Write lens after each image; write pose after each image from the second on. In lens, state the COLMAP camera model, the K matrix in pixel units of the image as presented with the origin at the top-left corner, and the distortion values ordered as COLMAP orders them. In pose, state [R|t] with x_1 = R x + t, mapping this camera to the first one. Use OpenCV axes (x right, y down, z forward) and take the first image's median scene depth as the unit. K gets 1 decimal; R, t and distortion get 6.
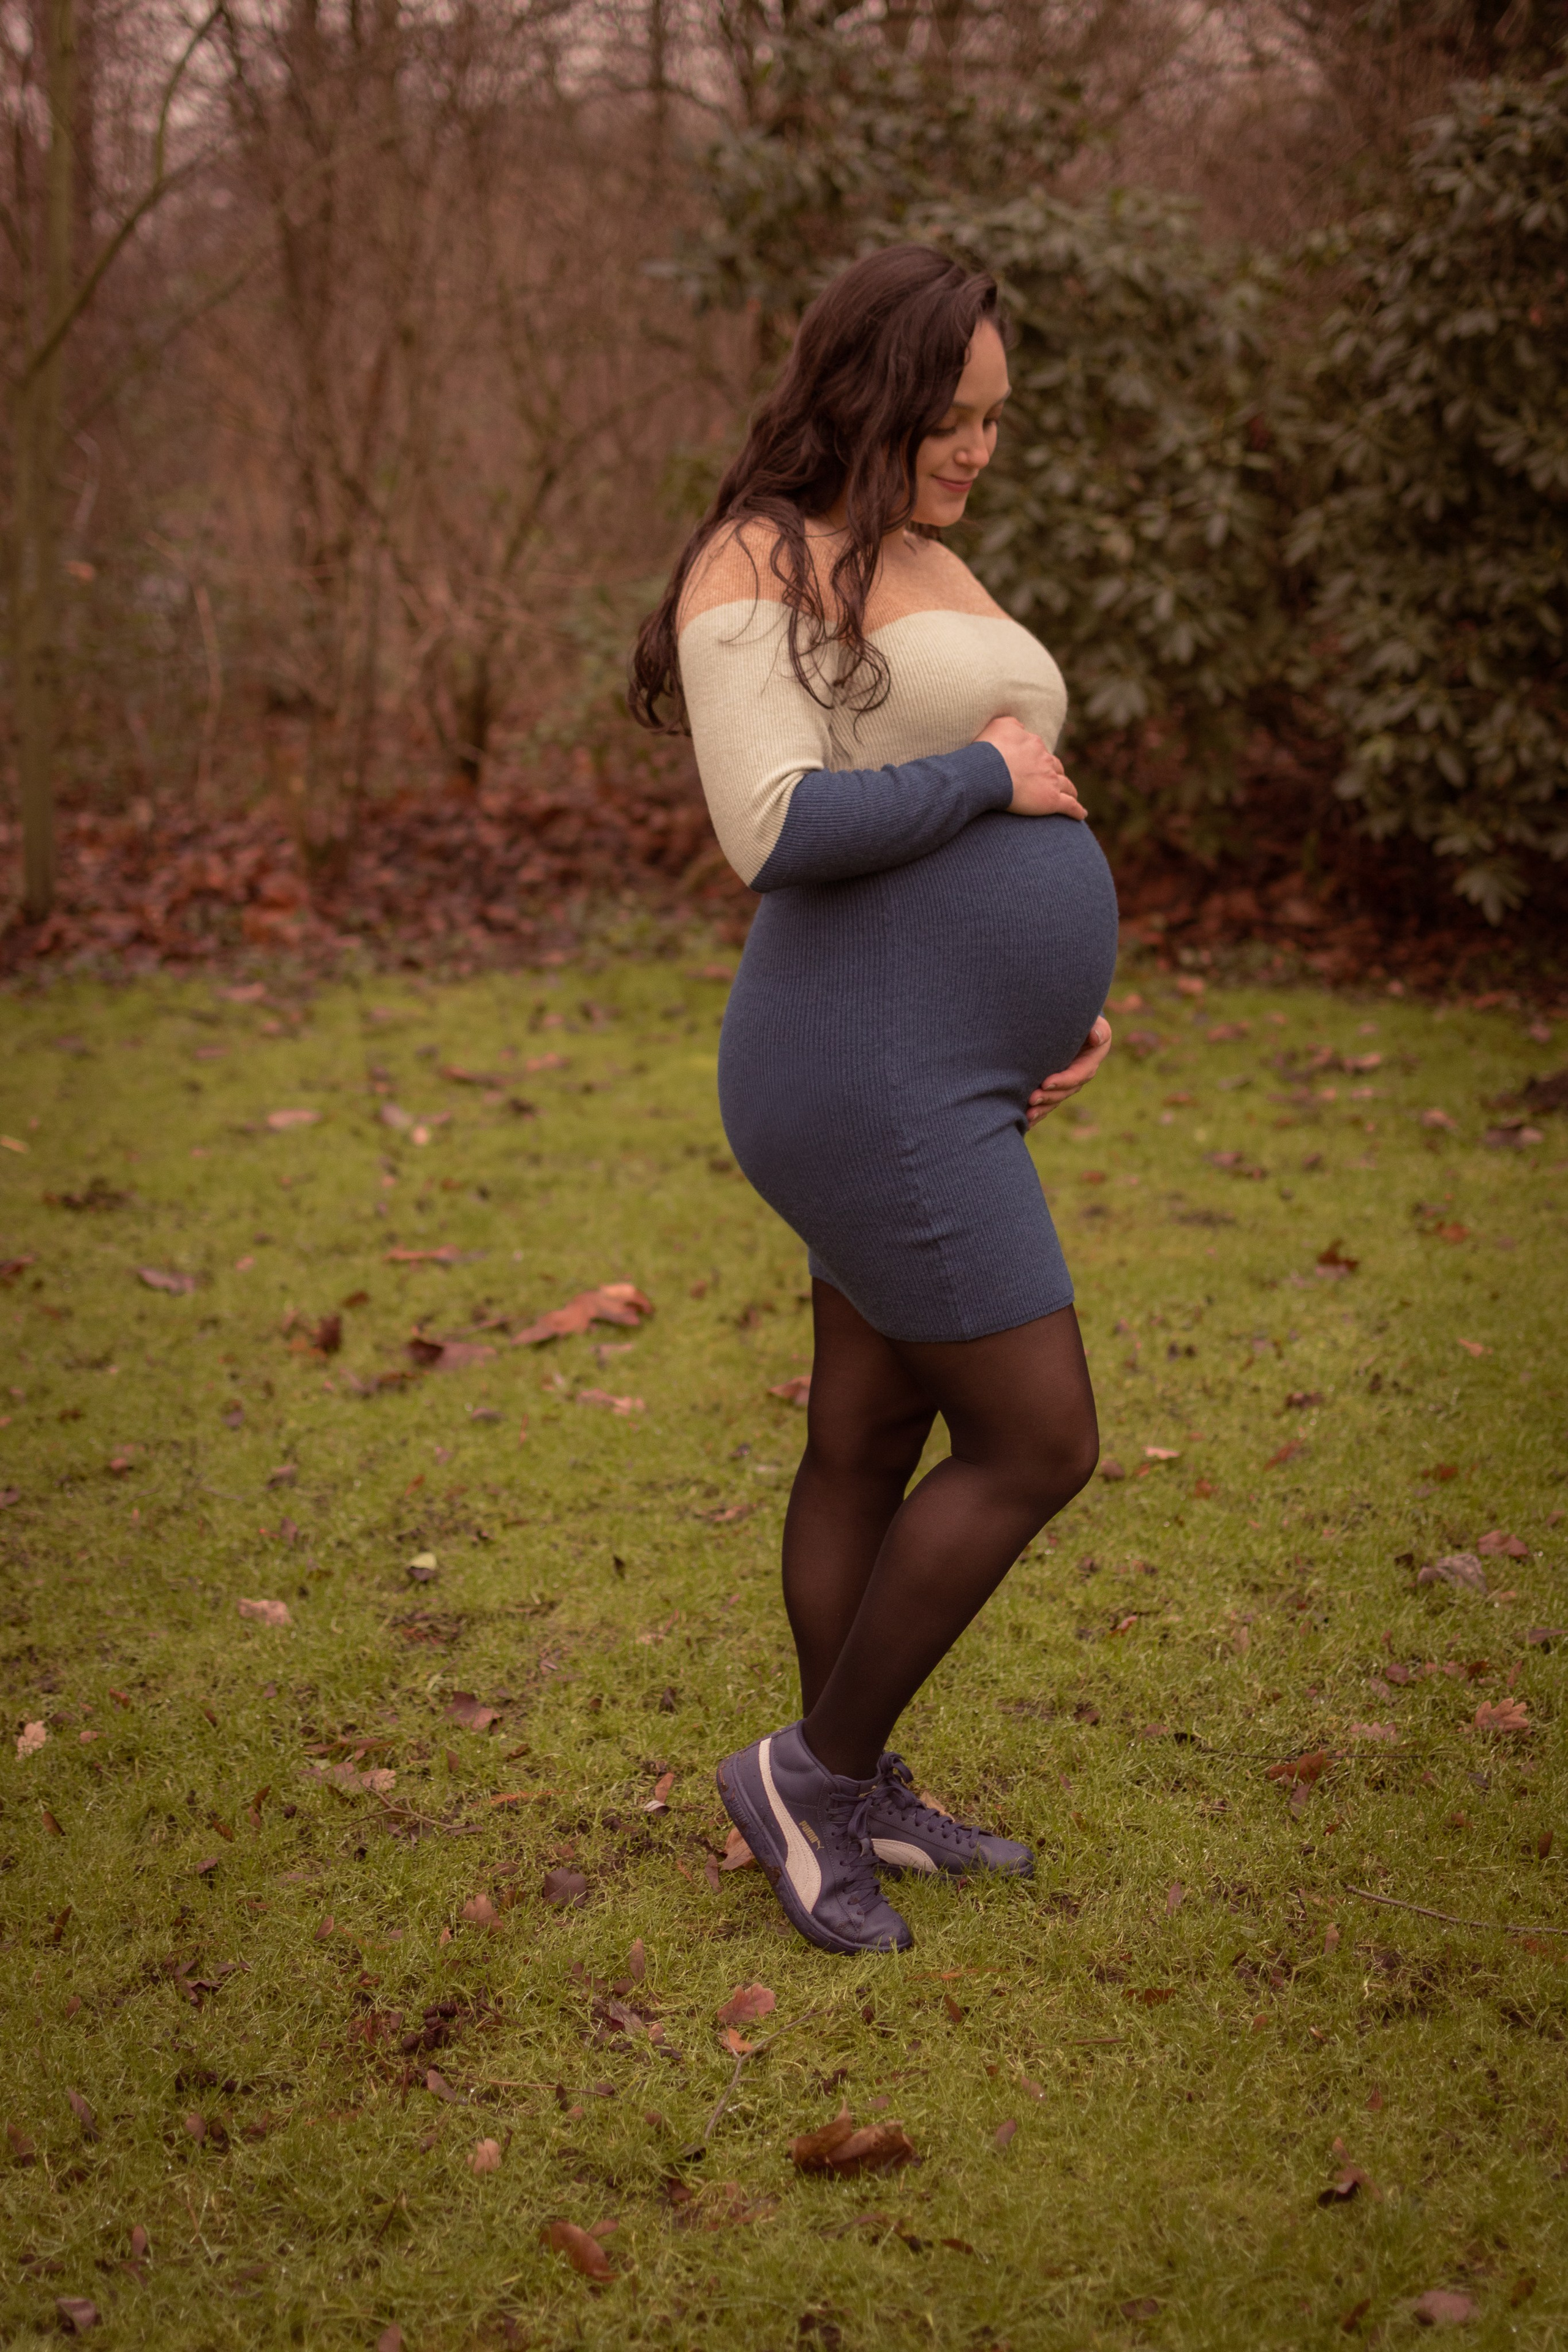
lens RADIAL K [[3590.2, 0, 781.6], [0, 3590.2, 1051.7], [0, 0, 1]] dist [-0.005086, -0.023542]
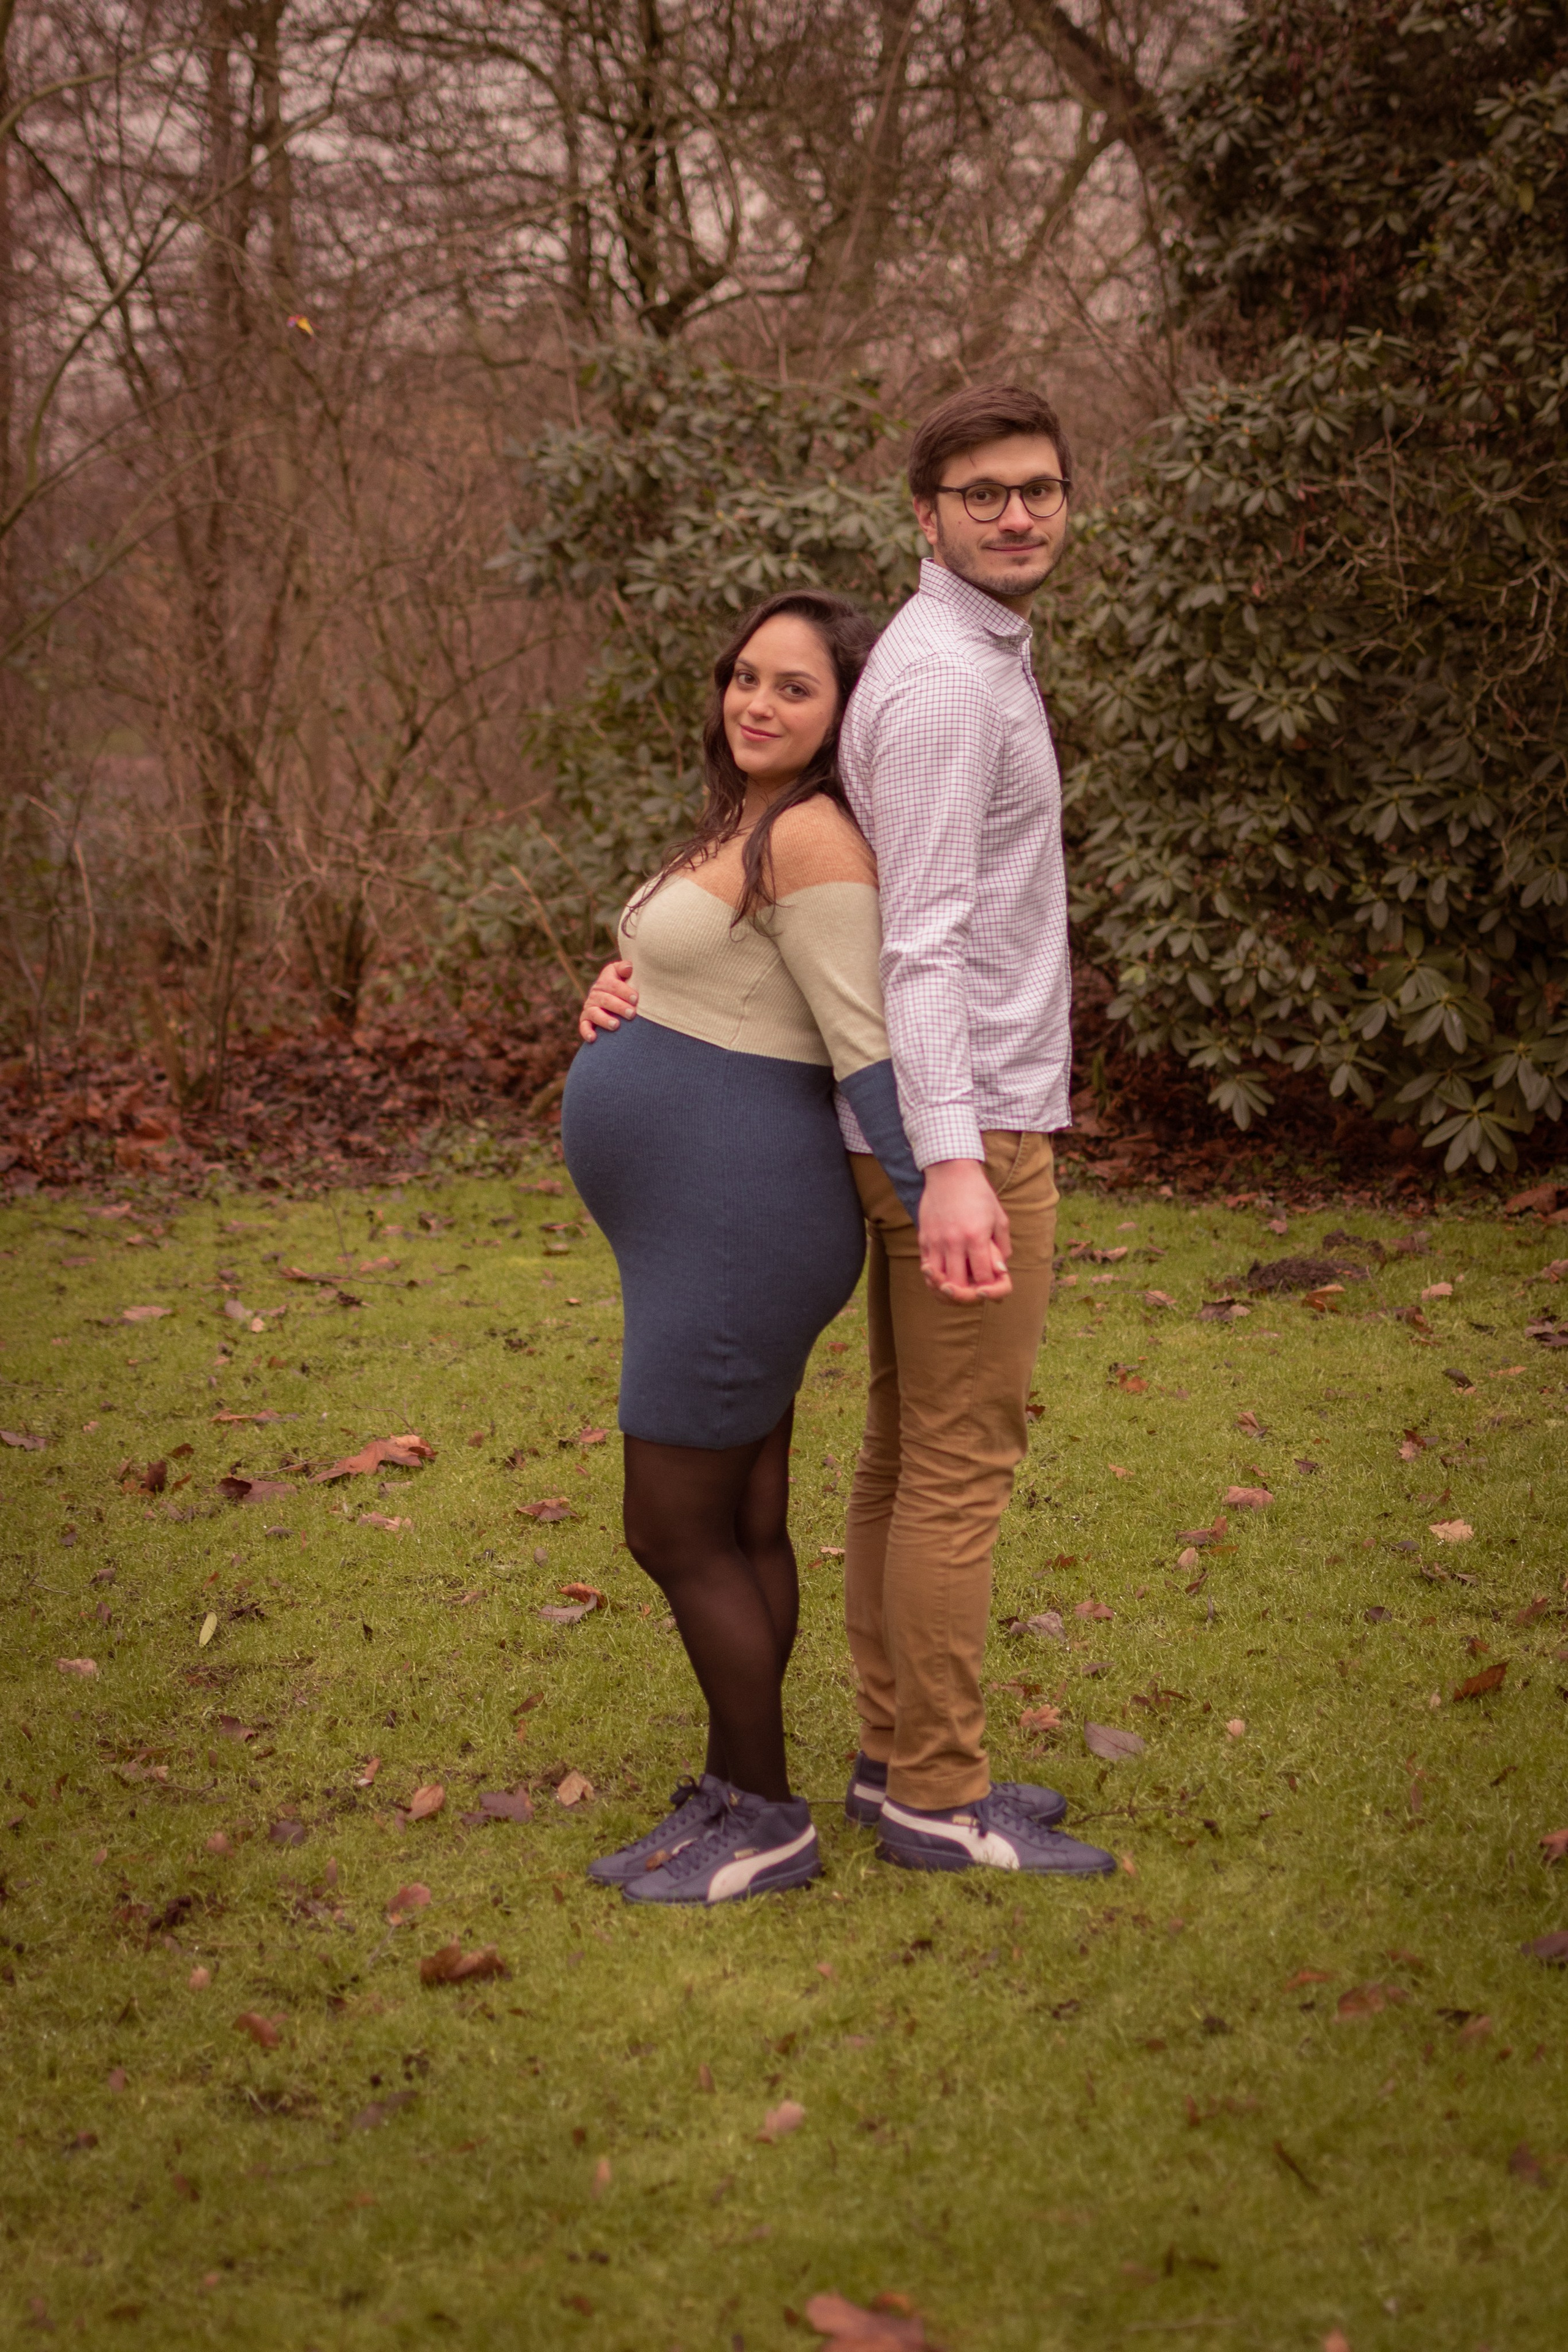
lens RADIAL K [[3590.2, 0, 781.6], [0, 3590.2, 1051.7], [0, 0, 1]] dist [-0.005086, -0.023542]
pose [[0.999586, -0.015328, 0.024339, 0.029402], [0.016902, 0.997689, -0.065808, 0.011001], [-0.023274, 0.066192, 0.997535, -0.107295]]
